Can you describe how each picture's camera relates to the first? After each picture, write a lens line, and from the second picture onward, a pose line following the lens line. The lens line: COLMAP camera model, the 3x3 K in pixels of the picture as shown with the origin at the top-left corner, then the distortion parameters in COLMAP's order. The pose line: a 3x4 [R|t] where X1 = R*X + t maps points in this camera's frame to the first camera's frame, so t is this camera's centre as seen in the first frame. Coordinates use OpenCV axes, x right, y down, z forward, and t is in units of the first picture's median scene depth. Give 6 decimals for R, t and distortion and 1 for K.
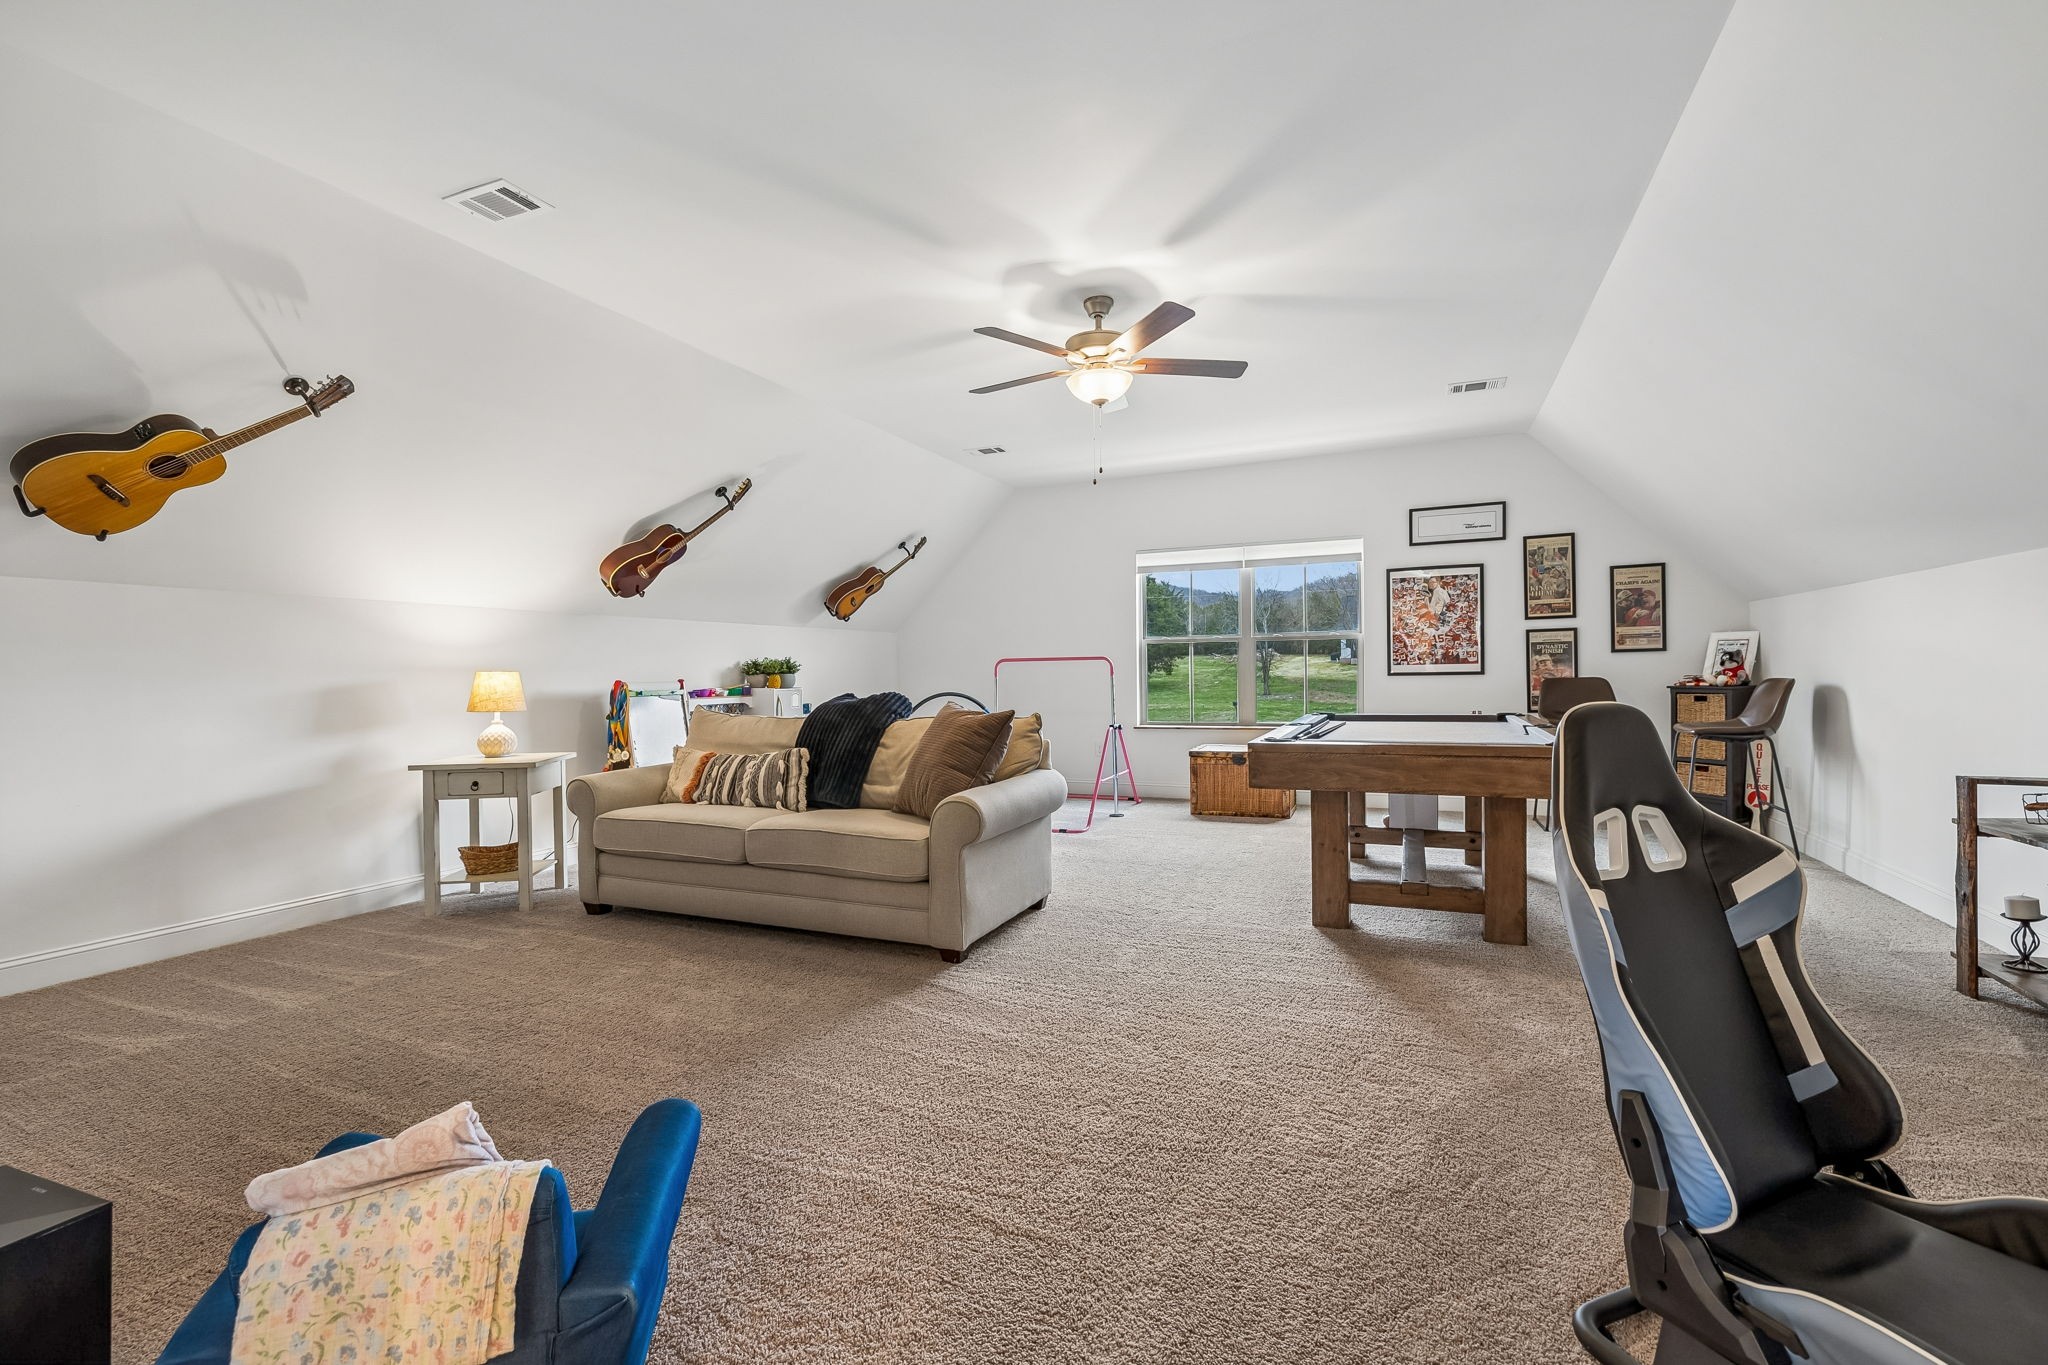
lens RADIAL K [[886.8, 0, 1026.9], [0, 886.8, 690.5], [0, 0, 1]] dist [0.002766, -0.000306]
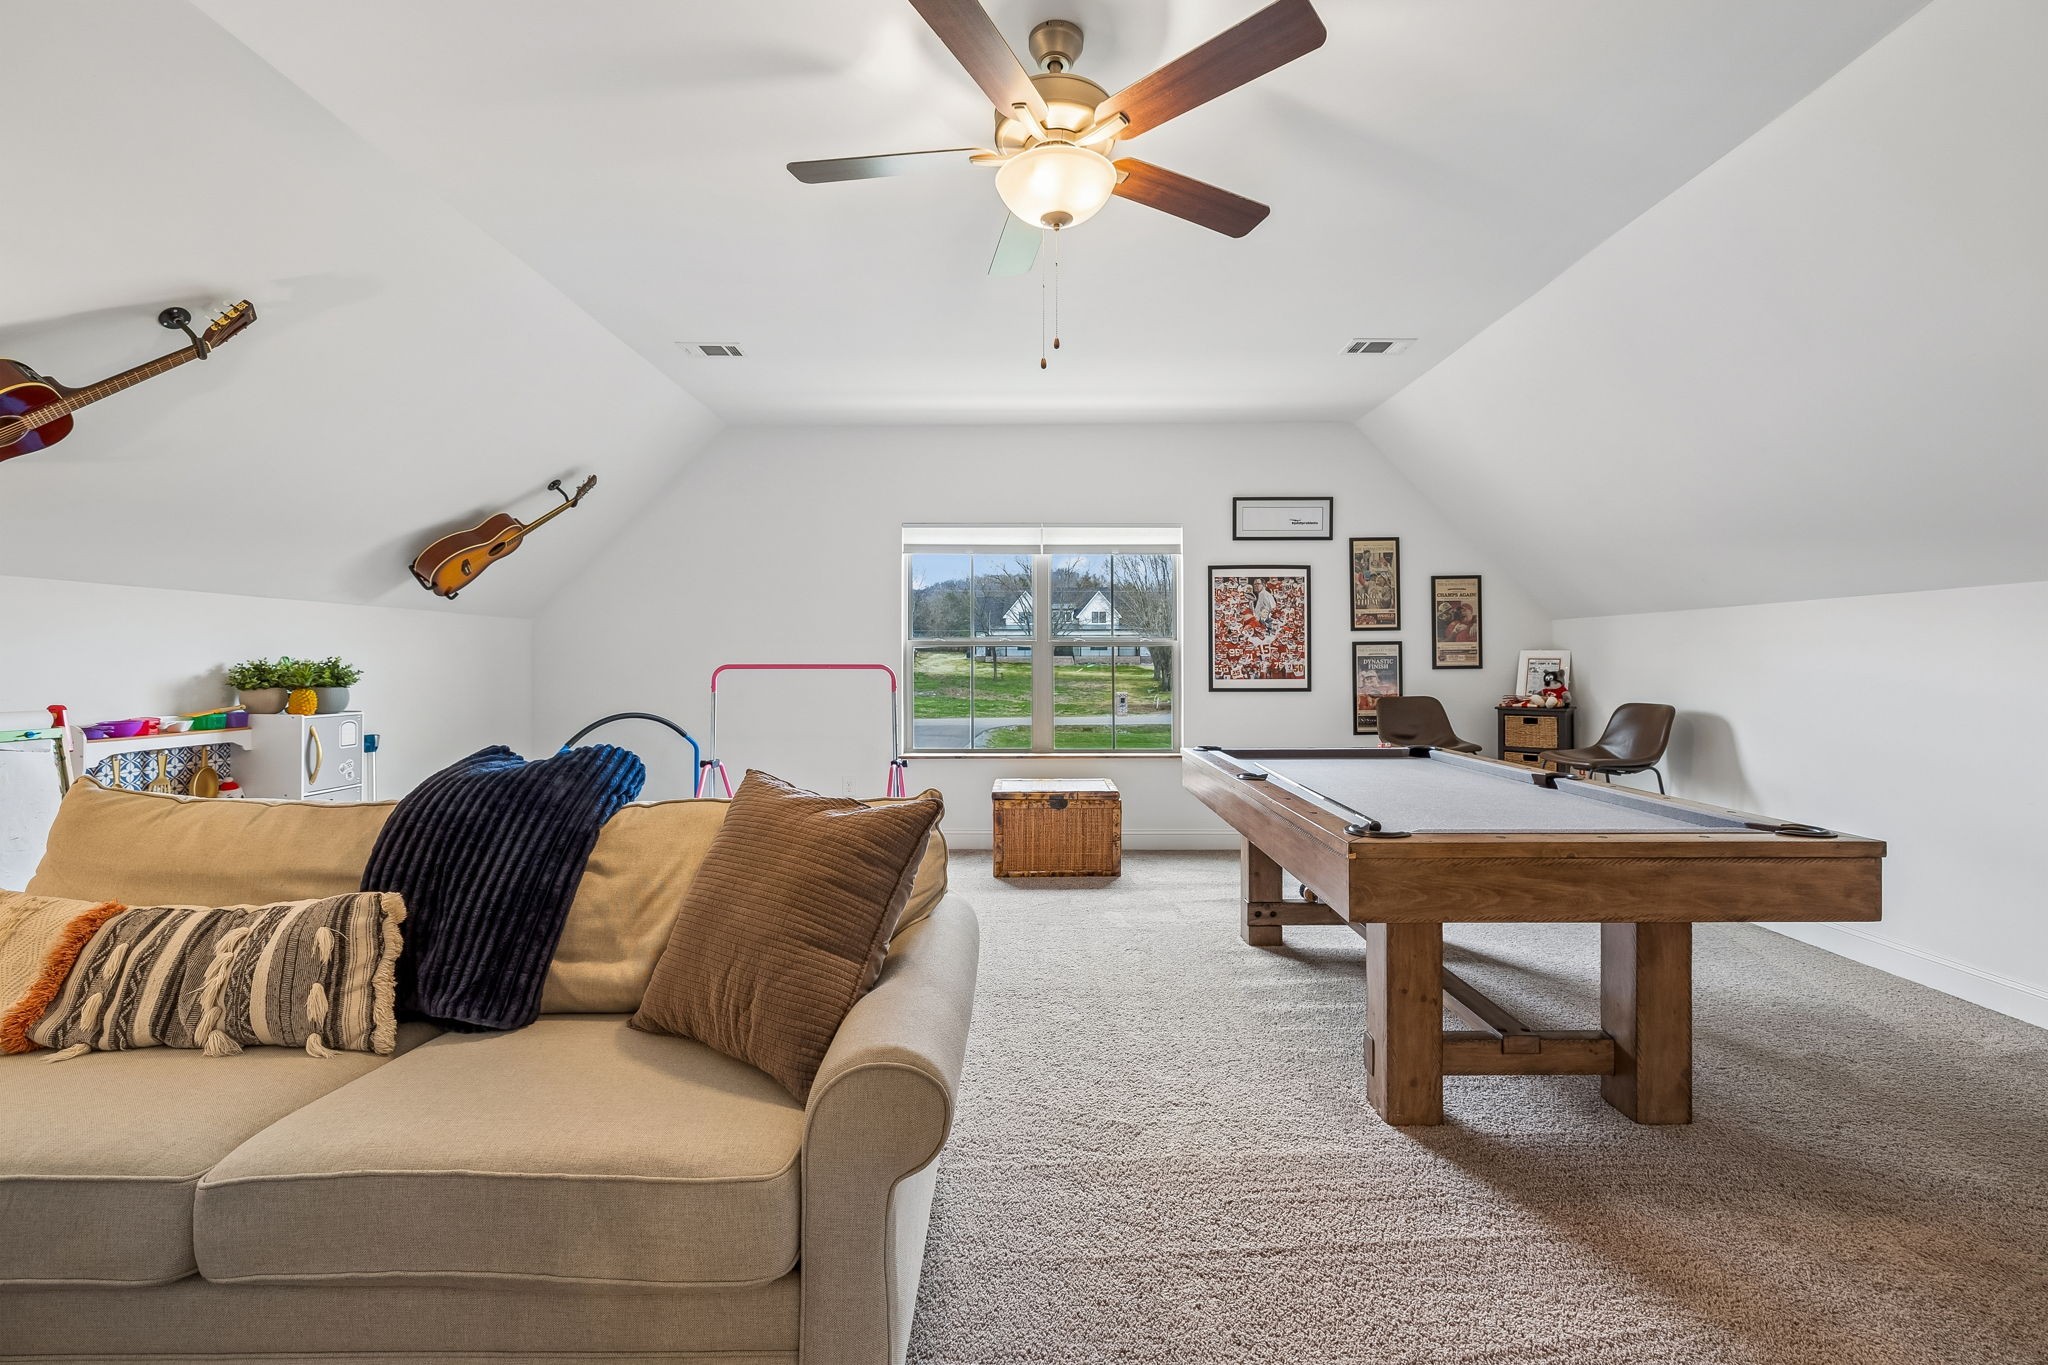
lens RADIAL K [[886.8, 0, 1034.1], [0, 886.8, 668.4], [0, 0, 1]] dist [0.002766, -0.000306]
pose [[0.915471, 0.012794, 0.402180, -0.098135], [-0.005115, 0.999784, -0.020161, -0.023911], [-0.402351, 0.016400, 0.915339, 0.336110]]
